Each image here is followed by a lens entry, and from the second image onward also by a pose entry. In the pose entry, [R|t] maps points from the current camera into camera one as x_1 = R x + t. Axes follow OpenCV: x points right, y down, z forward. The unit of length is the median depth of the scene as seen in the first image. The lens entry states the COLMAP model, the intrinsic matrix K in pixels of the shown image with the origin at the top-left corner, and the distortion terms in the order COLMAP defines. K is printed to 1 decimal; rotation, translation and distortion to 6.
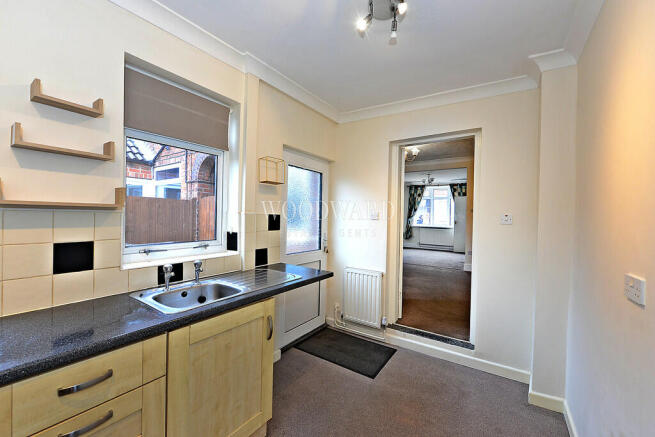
lens RADIAL K [[262.2, 0, 330.6], [0, 262.2, 215.2], [0, 0, 1]] dist [-0.000024, 0.000028]
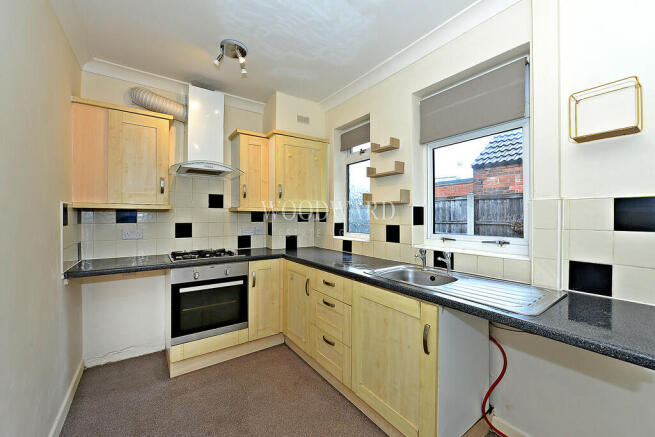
lens RADIAL K [[262.2, 0, 330.6], [0, 262.2, 215.2], [0, 0, 1]] dist [-0.000024, 0.000028]
pose [[-0.341746, -0.027973, -0.939376, 0.731727], [-0.008834, 0.999608, -0.026553, 0.083092], [0.939751, -0.000775, -0.341859, 1.142308]]
